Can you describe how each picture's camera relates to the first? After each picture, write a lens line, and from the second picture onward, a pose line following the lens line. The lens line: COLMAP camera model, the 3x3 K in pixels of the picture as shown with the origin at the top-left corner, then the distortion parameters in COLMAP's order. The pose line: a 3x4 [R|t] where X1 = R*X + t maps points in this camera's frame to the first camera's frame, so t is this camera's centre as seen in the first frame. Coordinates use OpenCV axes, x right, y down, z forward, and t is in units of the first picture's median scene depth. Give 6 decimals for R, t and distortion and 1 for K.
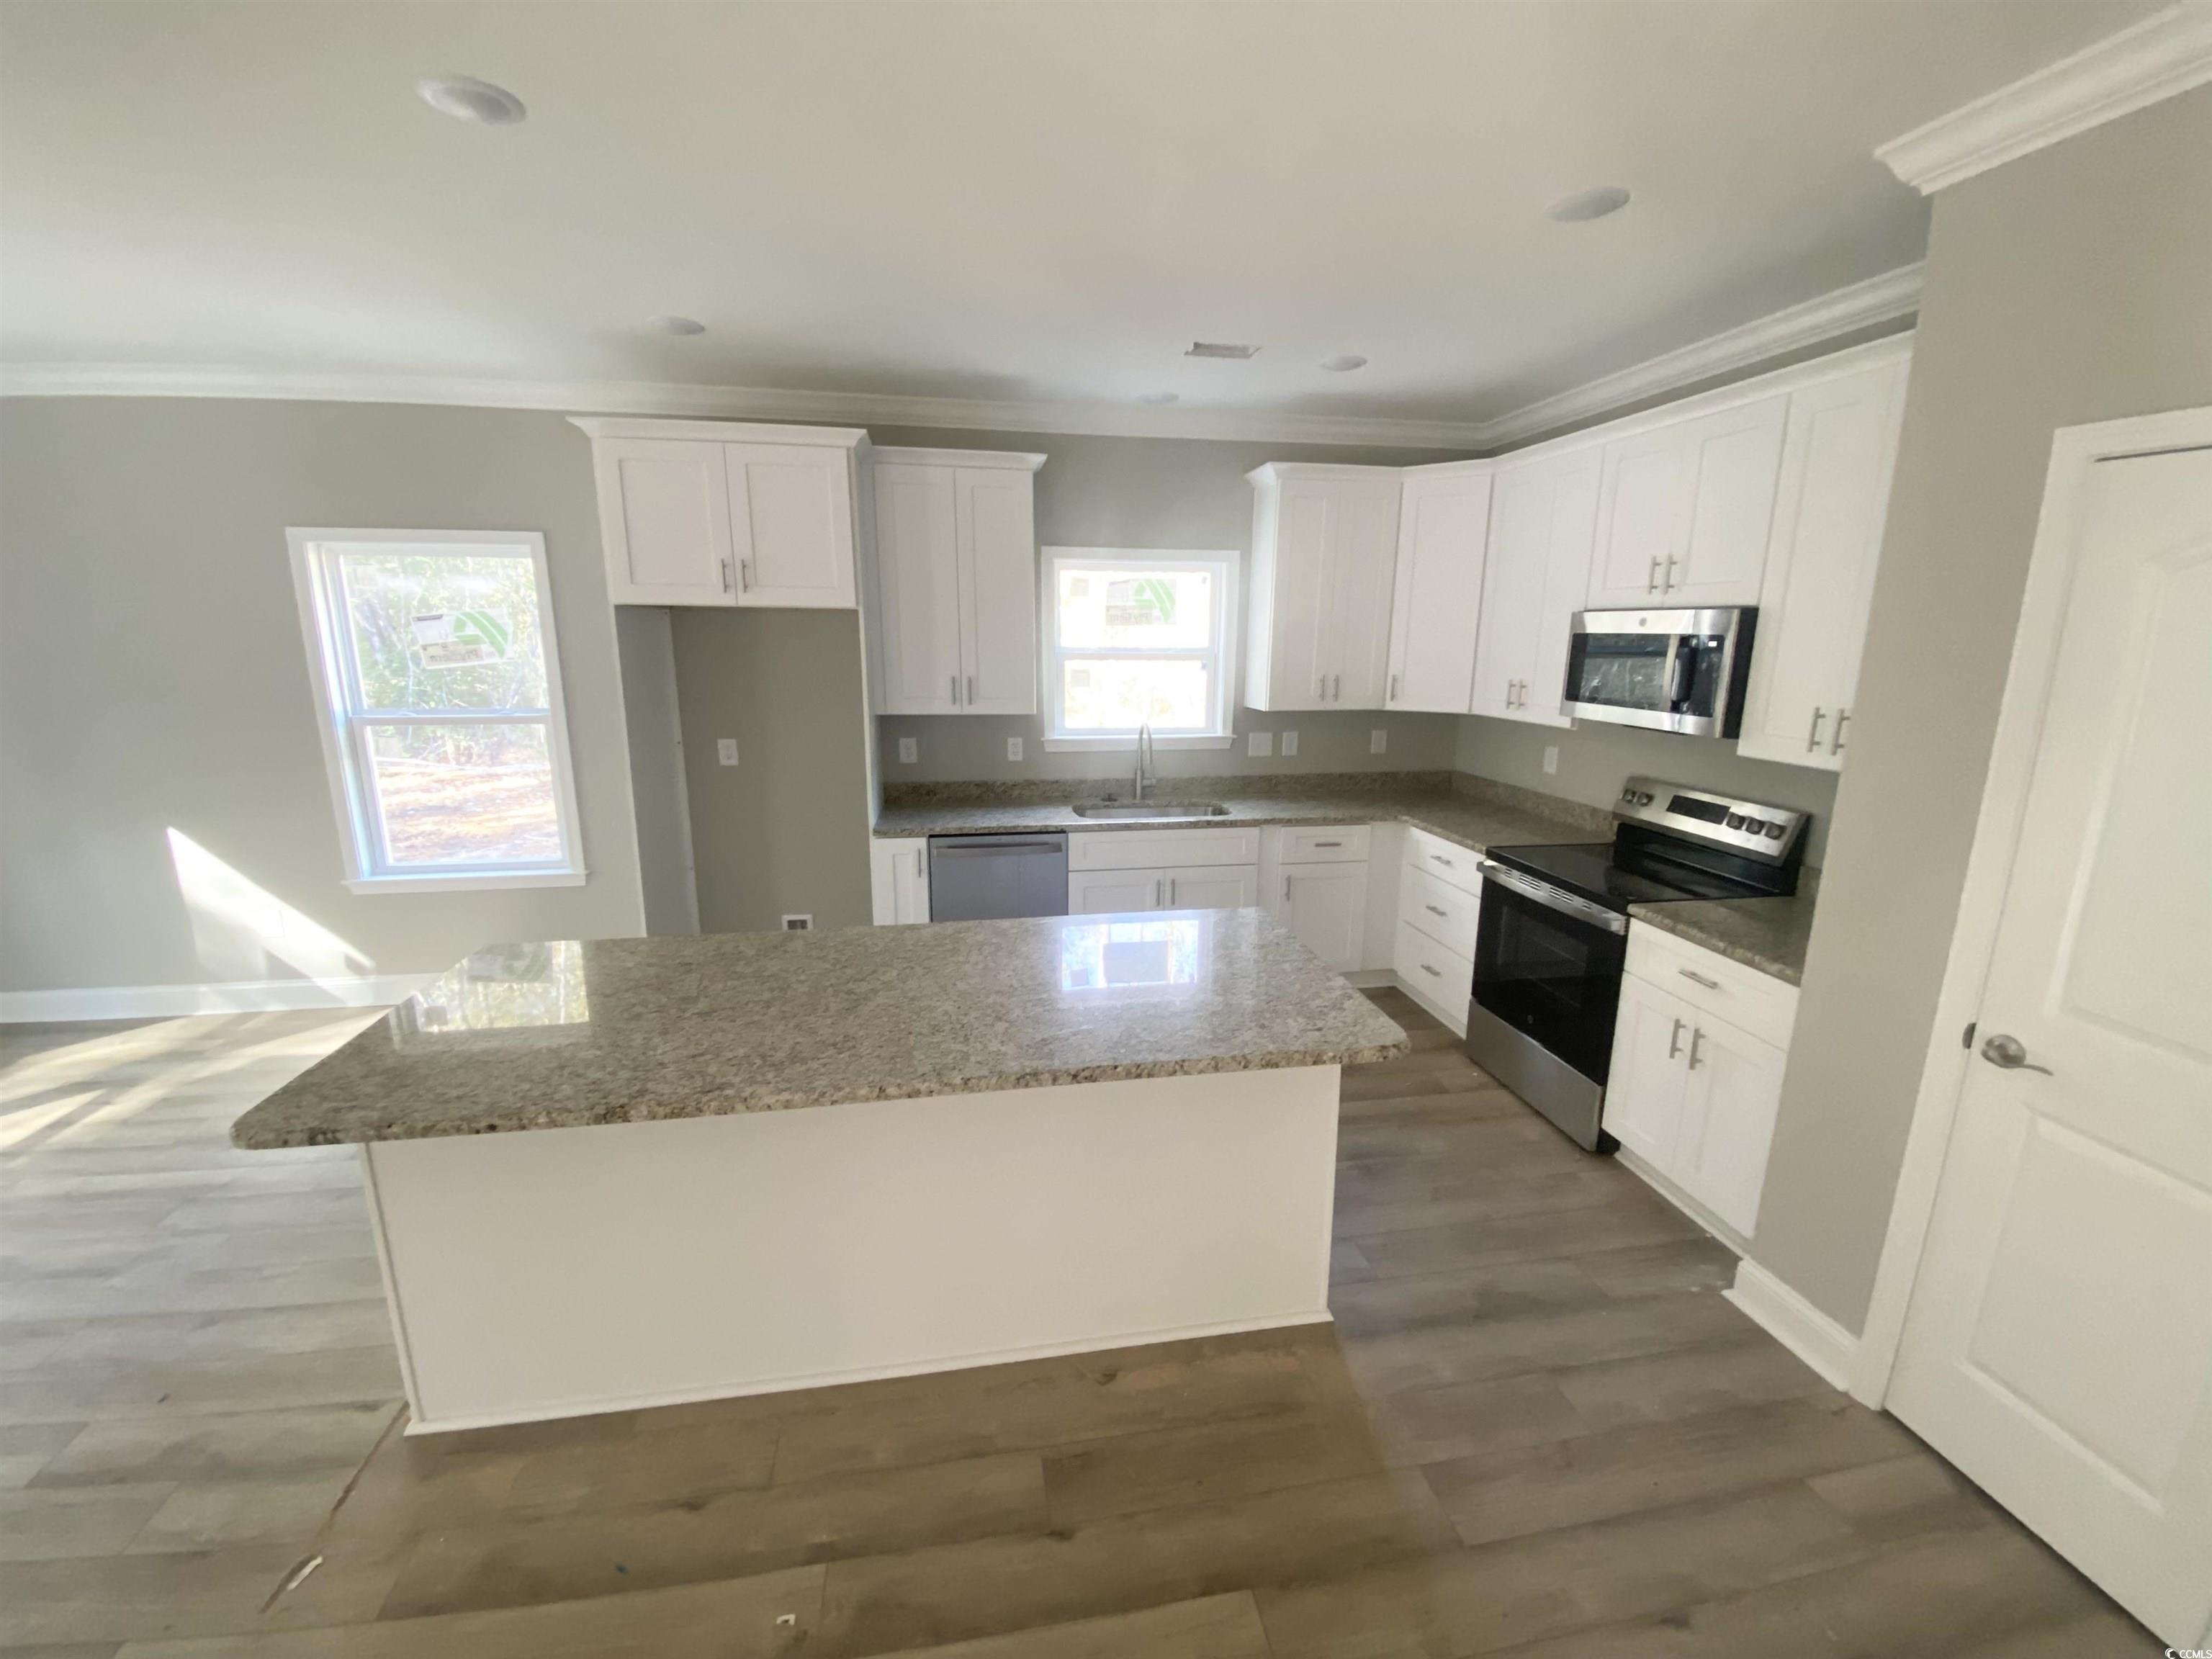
lens RADIAL K [[889.7, 0, 1101.7], [0, 889.7, 829.2], [0, 0, 1]] dist [0.017771, -0.017626]
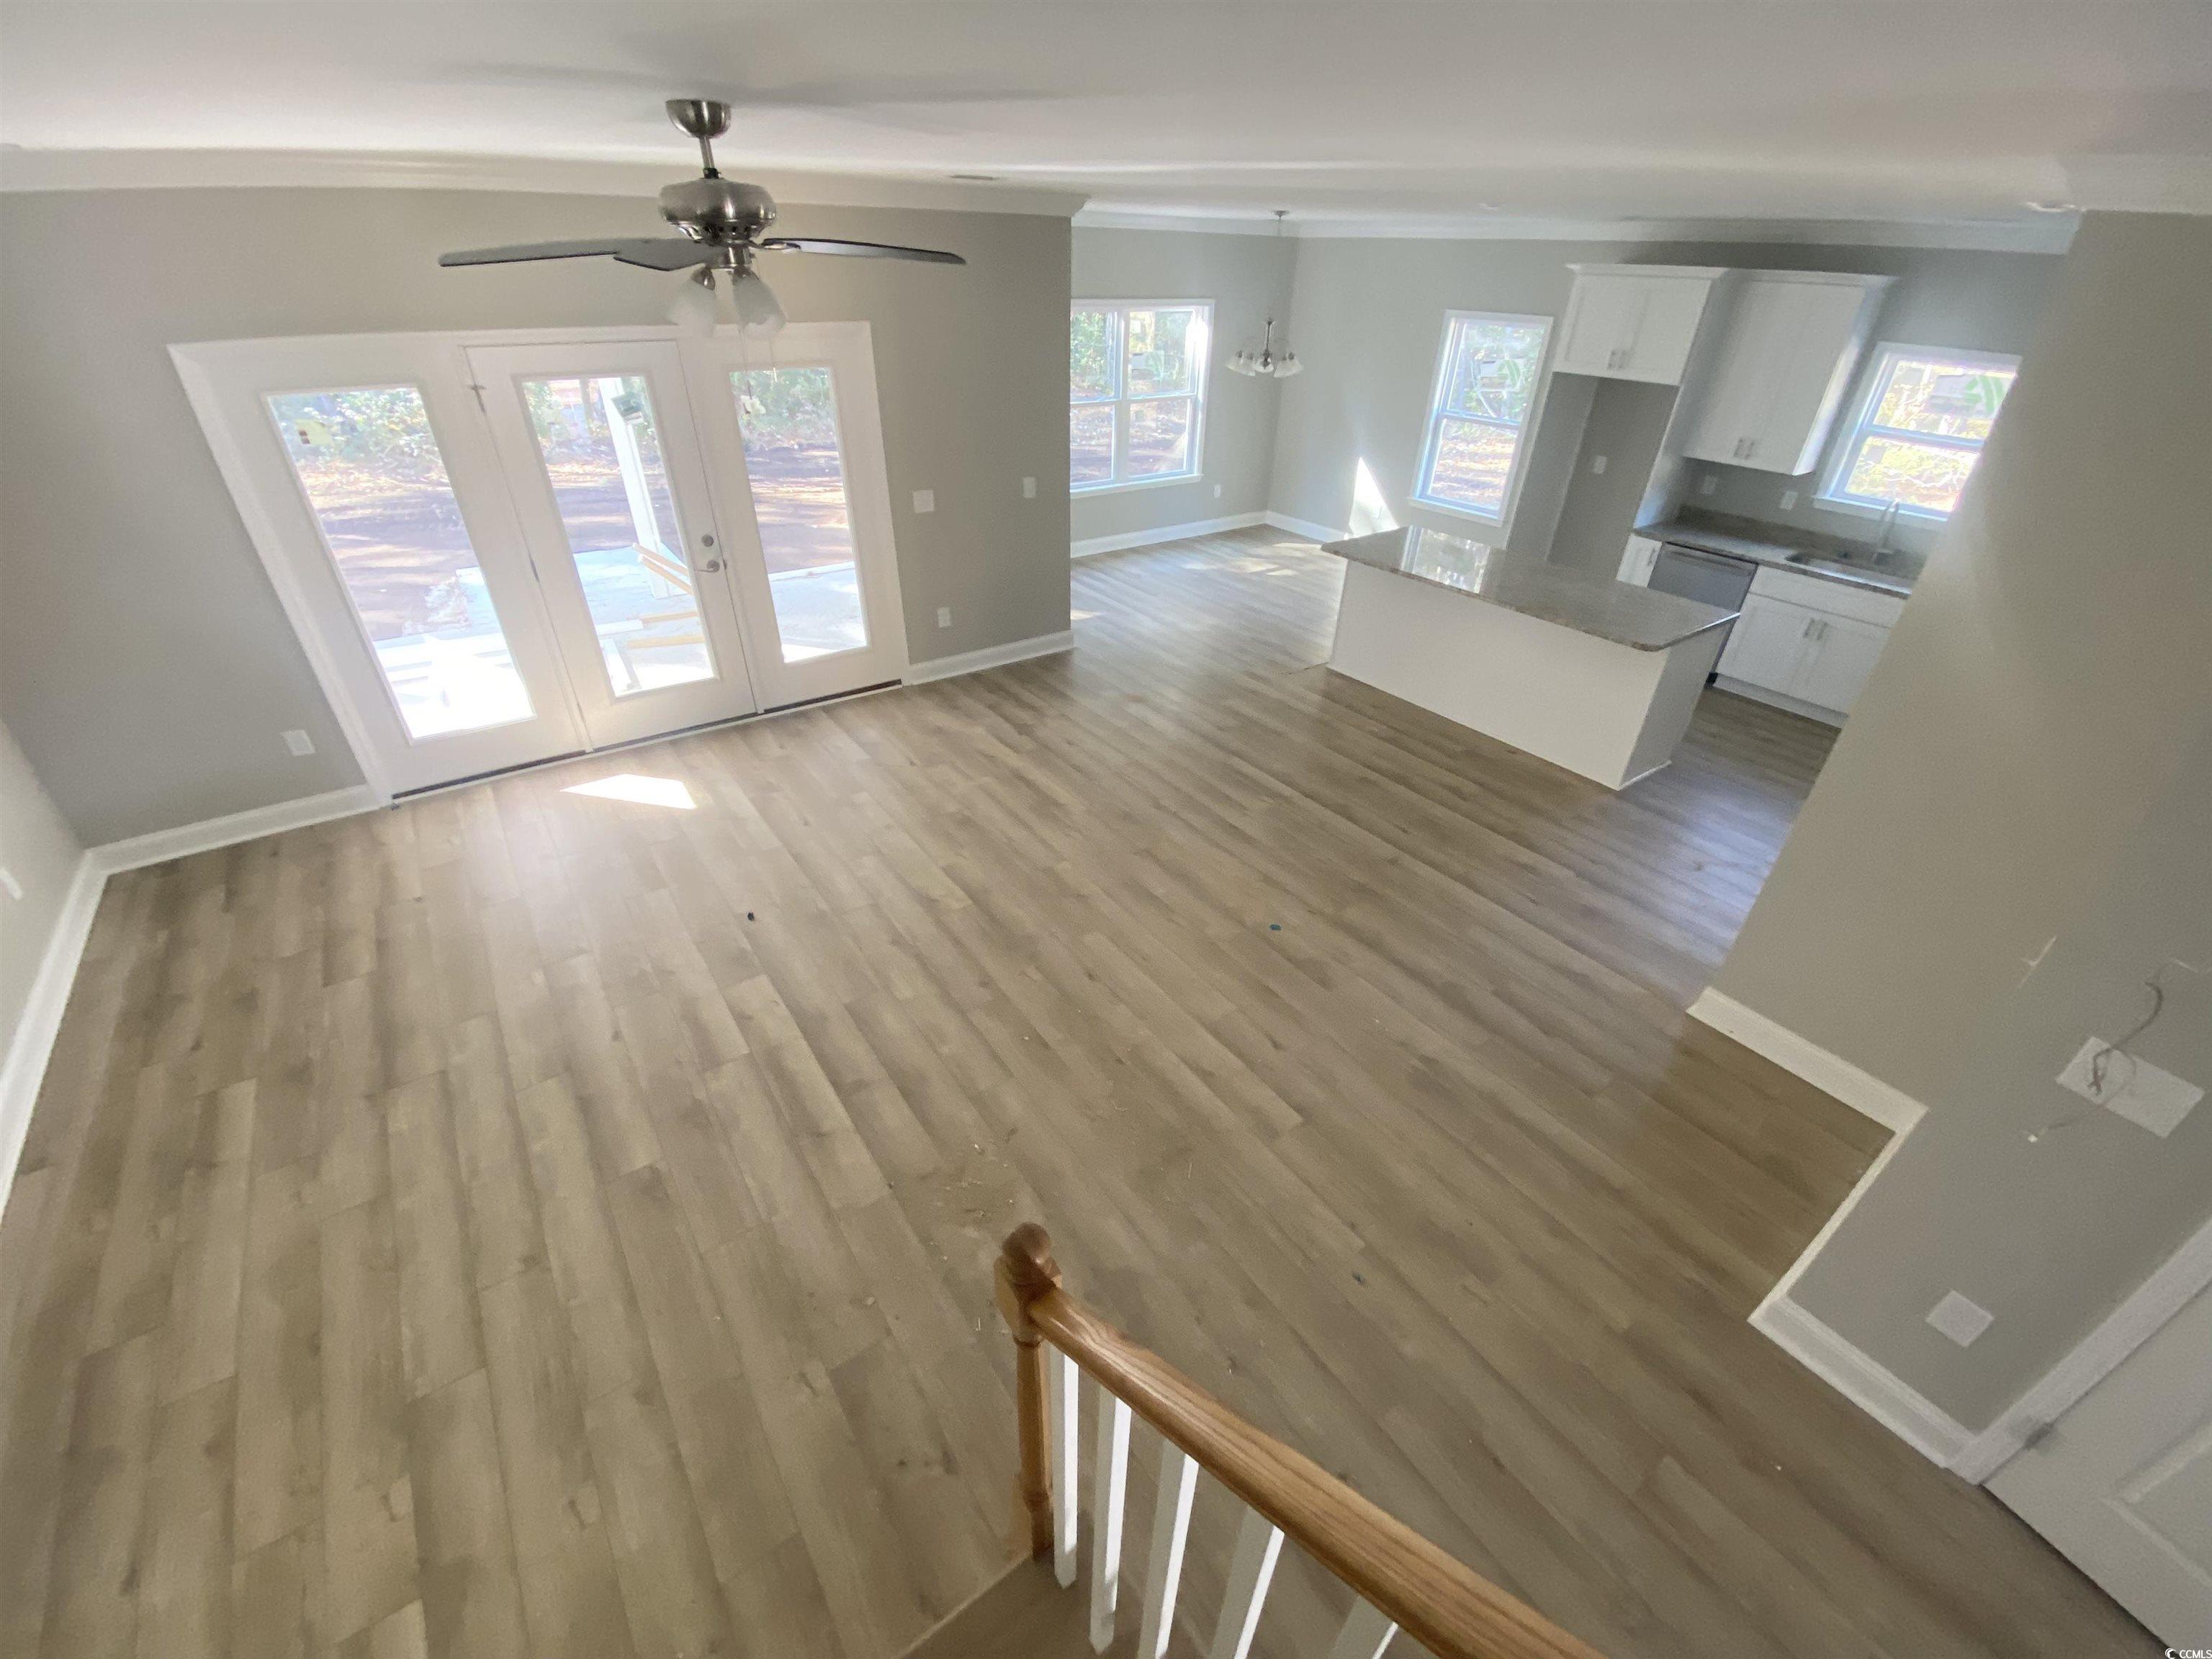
lens RADIAL K [[889.7, 0, 1102.8], [0, 889.7, 828.6], [0, 0, 1]] dist [0.017771, -0.017626]
pose [[0.430229, 0.487944, -0.759483, 0.941111], [-0.214595, 0.872491, 0.438985, -0.035161], [0.876842, -0.025883, 0.480081, -0.752972]]
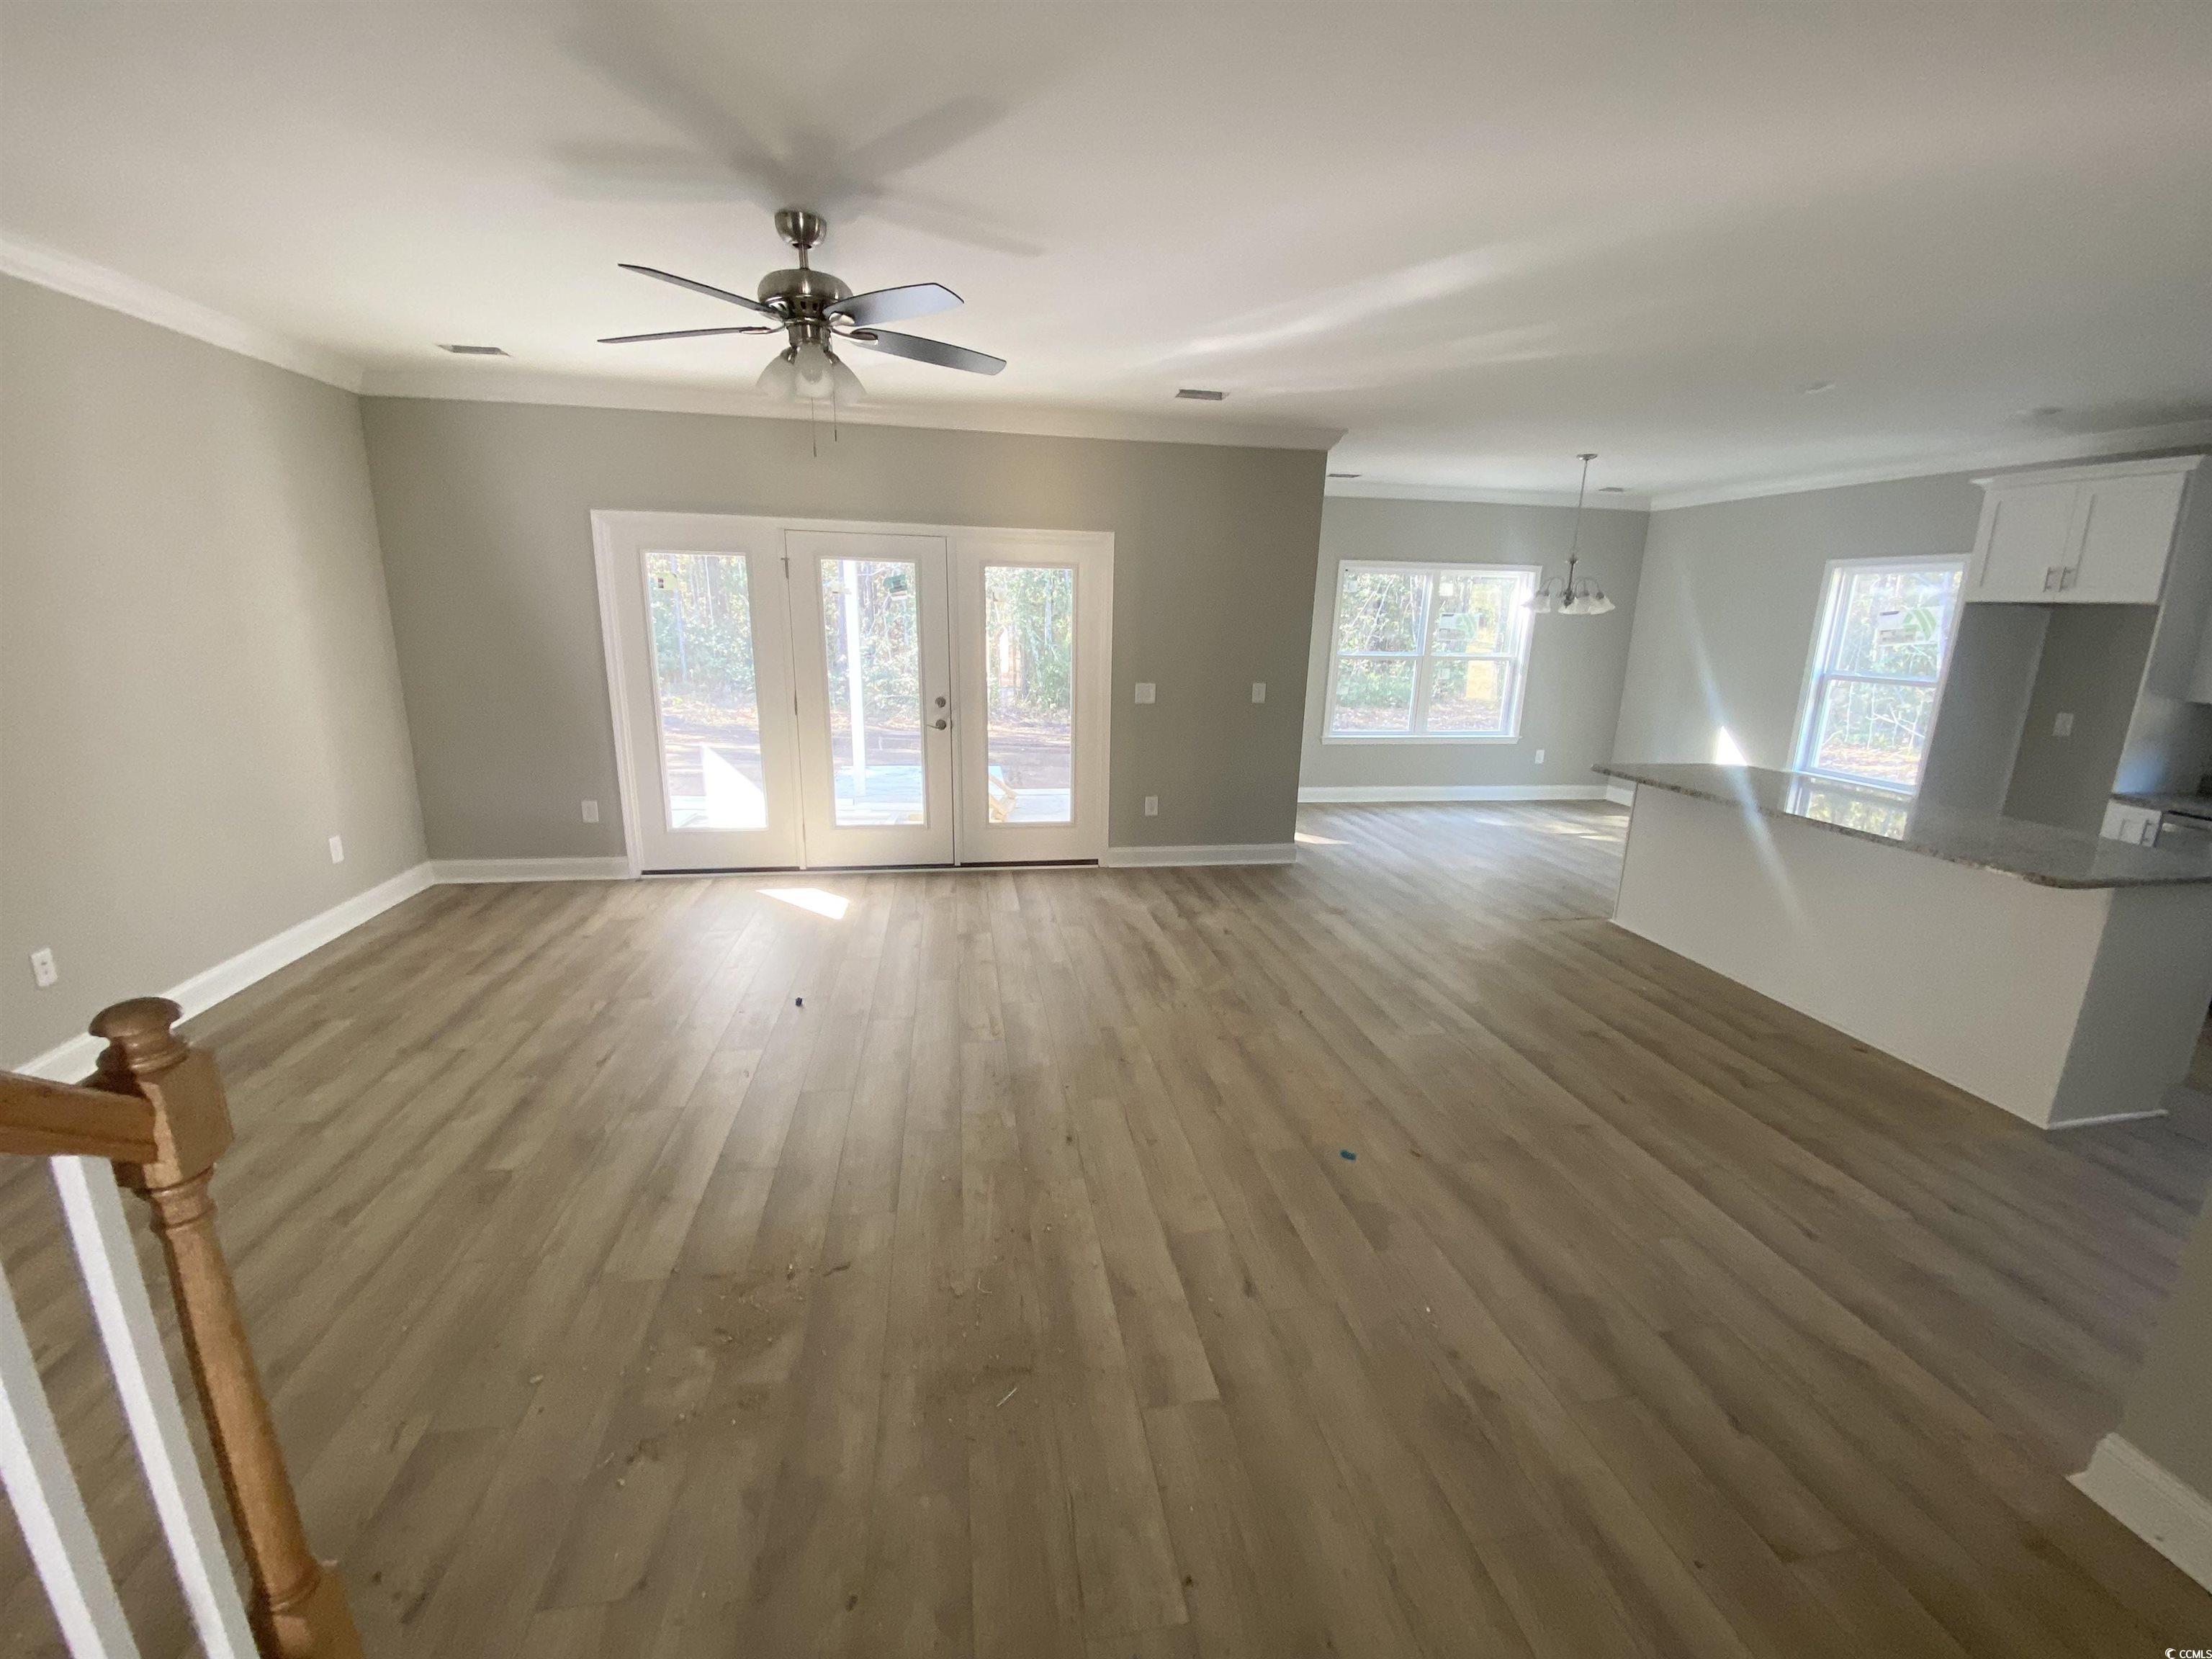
lens RADIAL K [[889.7, 0, 1104.7], [0, 889.7, 828.8], [0, 0, 1]] dist [0.017771, -0.017626]
pose [[-0.004426, 0.228031, -0.973644, 0.961202], [-0.242706, 0.944296, 0.222261, 0.117070], [0.970090, 0.237293, 0.051165, -0.349230]]
